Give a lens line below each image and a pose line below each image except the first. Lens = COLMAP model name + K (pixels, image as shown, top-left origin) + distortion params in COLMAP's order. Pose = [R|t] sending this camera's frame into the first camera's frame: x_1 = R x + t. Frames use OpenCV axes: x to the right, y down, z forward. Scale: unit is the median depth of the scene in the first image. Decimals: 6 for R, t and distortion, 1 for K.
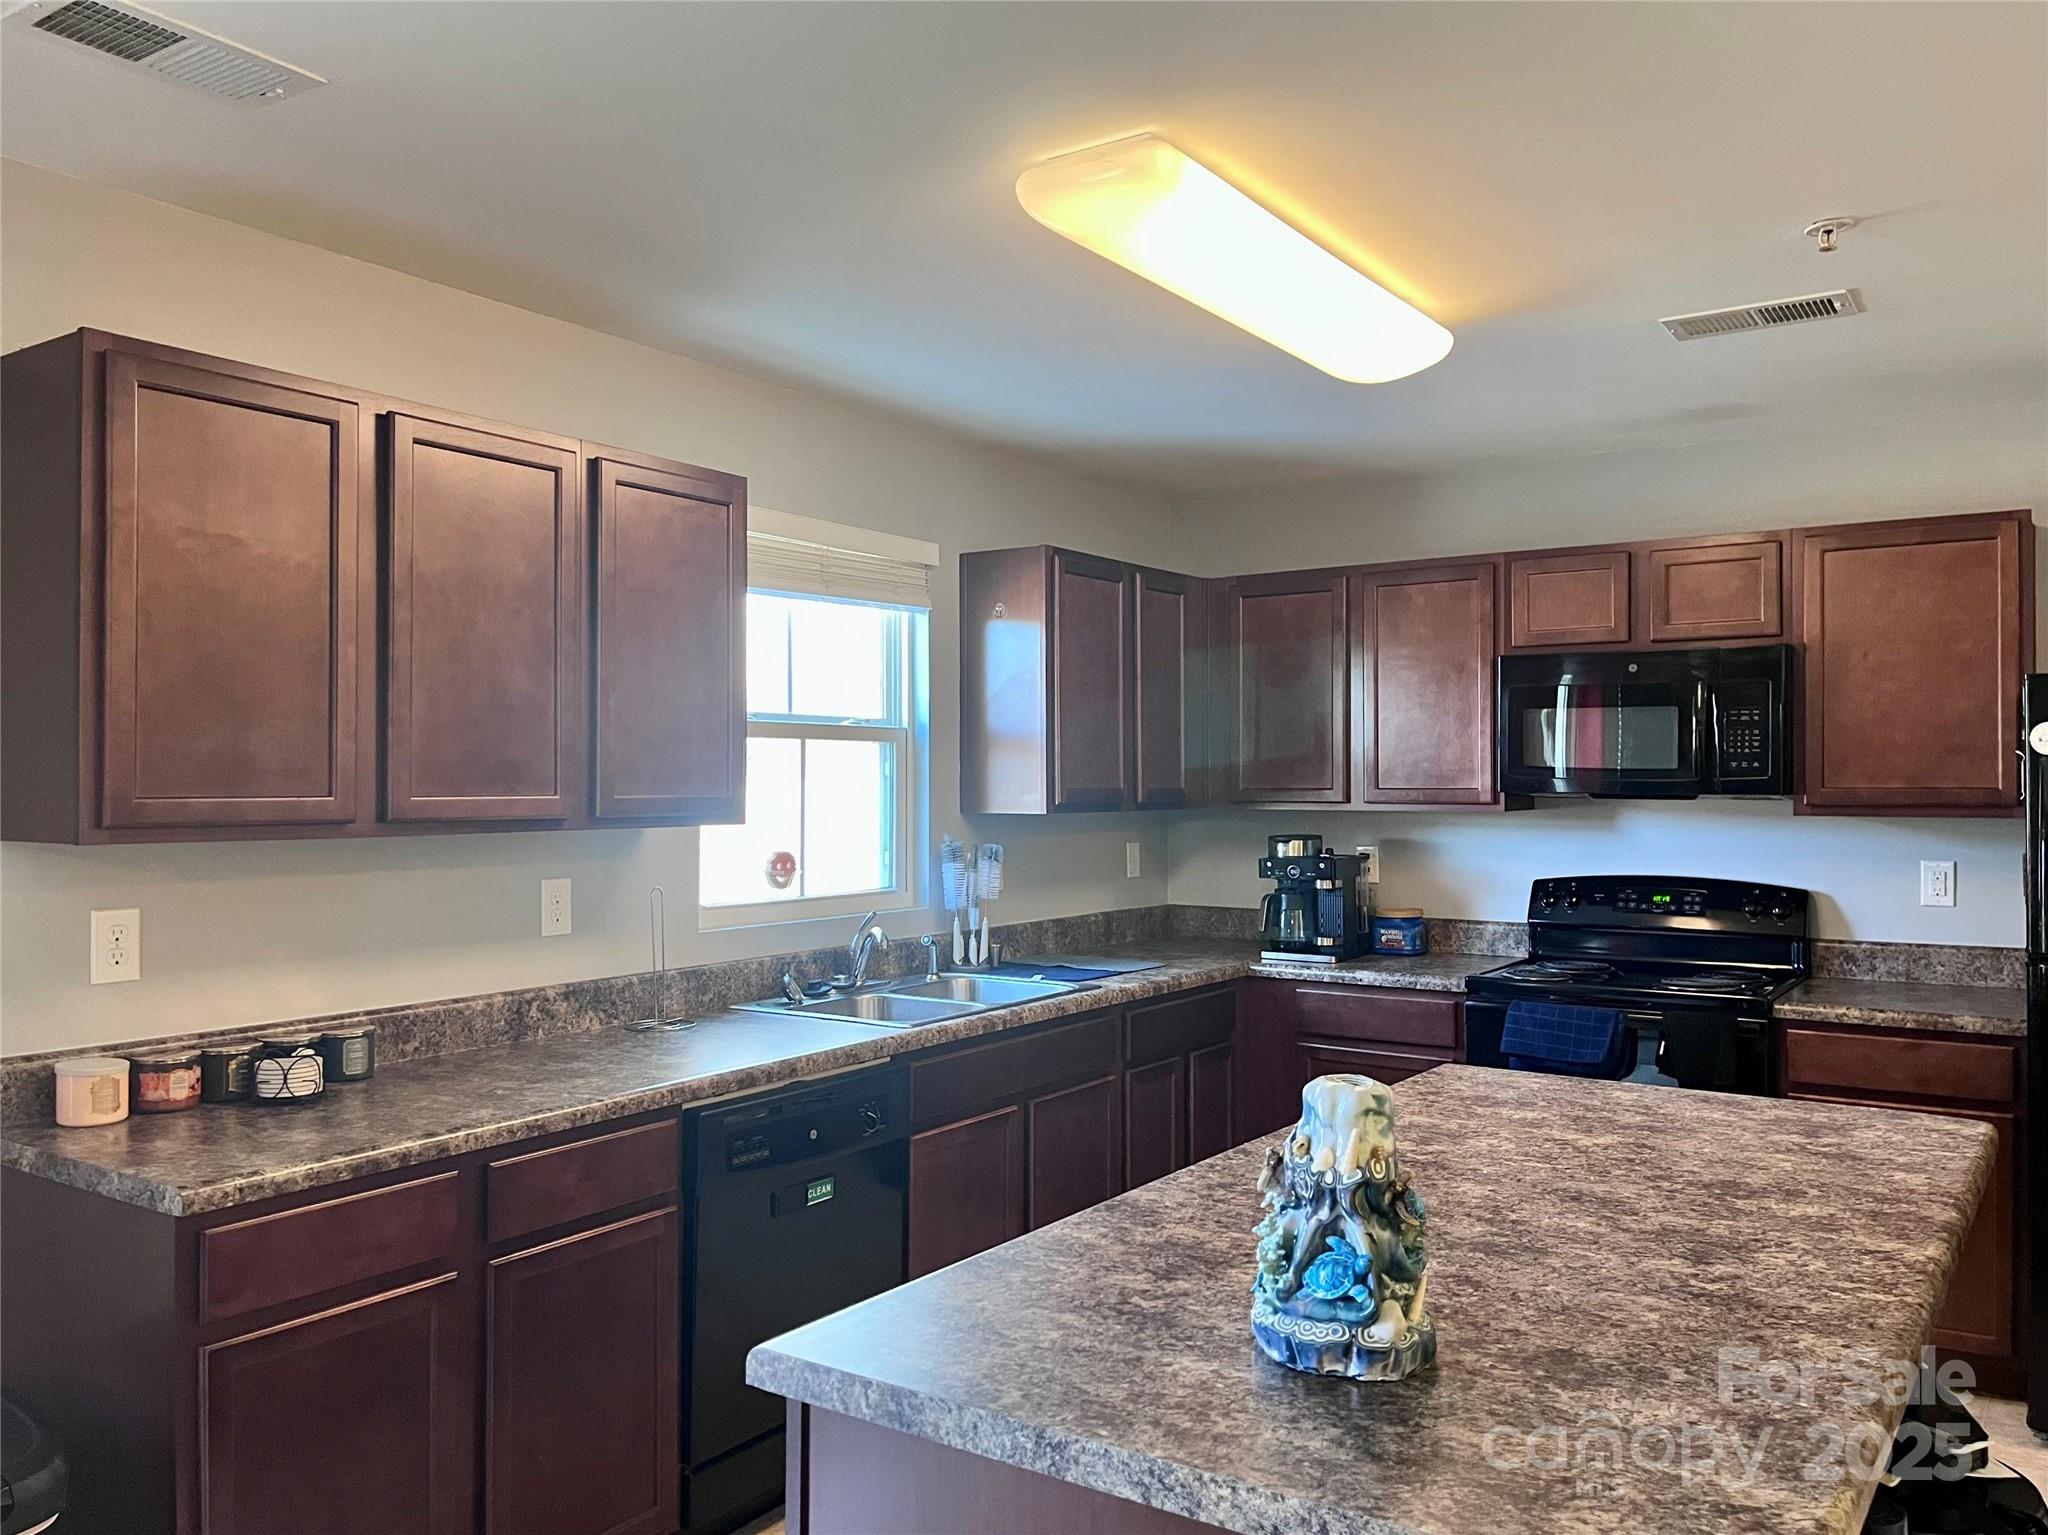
lens RADIAL K [[1607.4, 0, 1027.3], [0, 1607.4, 768.2], [0, 0, 1]] dist [0.031813, -0.003710]
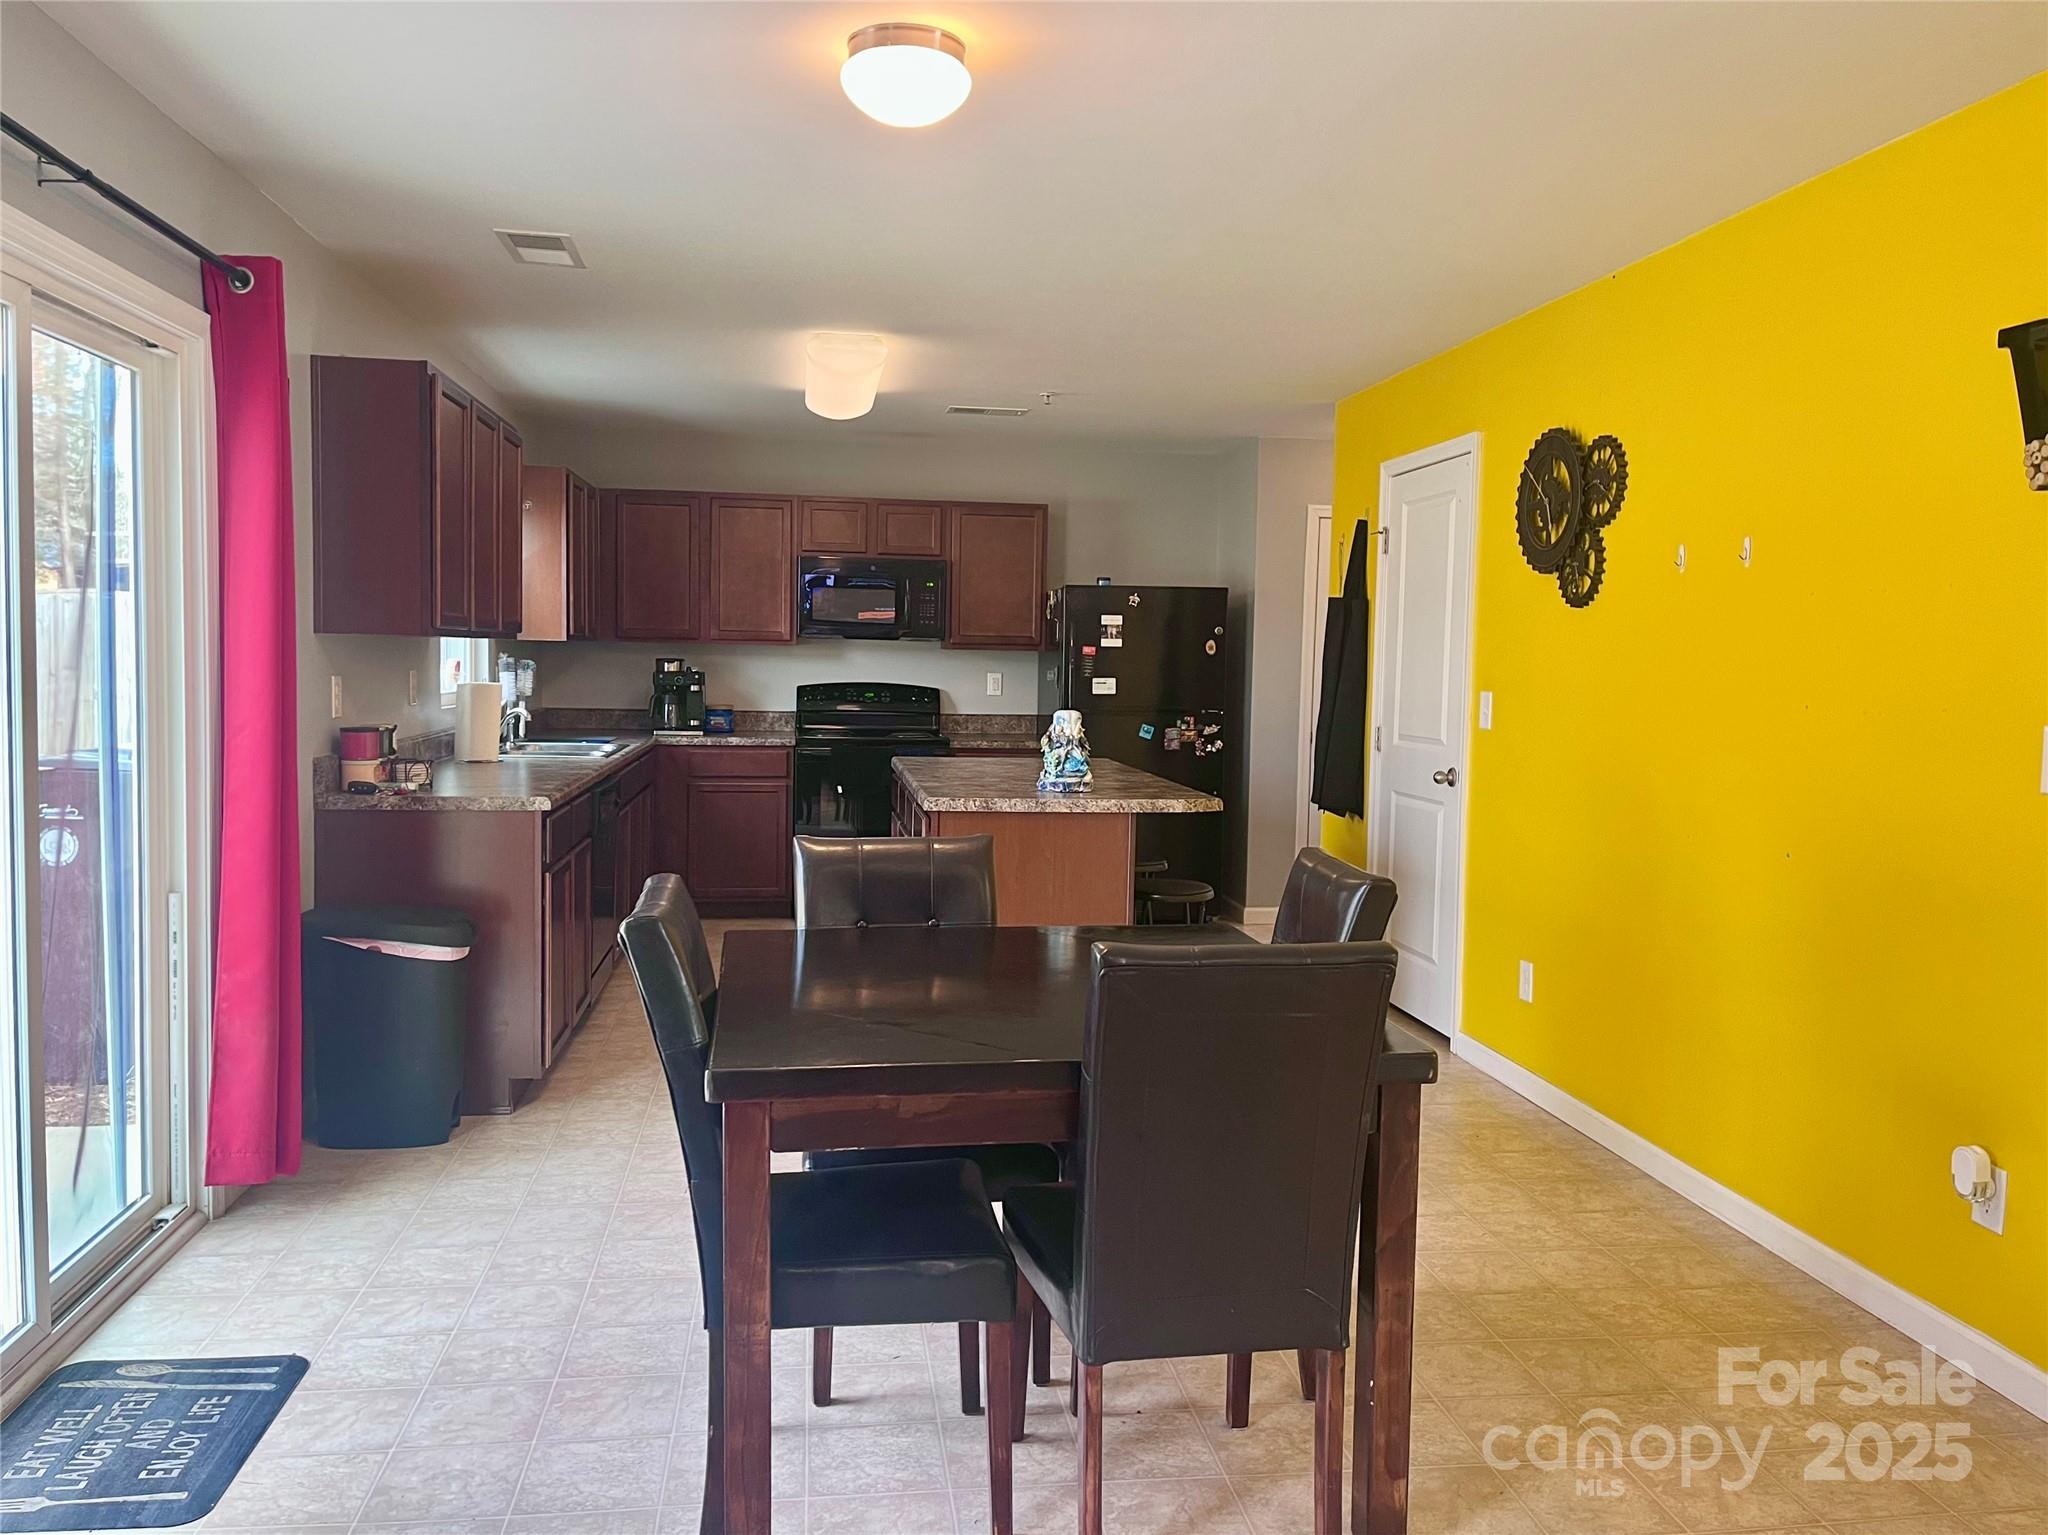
lens RADIAL K [[1607.4, 0, 1022.9], [0, 1607.4, 762.7], [0, 0, 1]] dist [0.031813, -0.003710]
pose [[0.741485, -0.031516, 0.670229, -0.713269], [-0.024143, 0.996996, 0.073591, 0.019767], [-0.670535, -0.070748, 0.738496, -0.475514]]
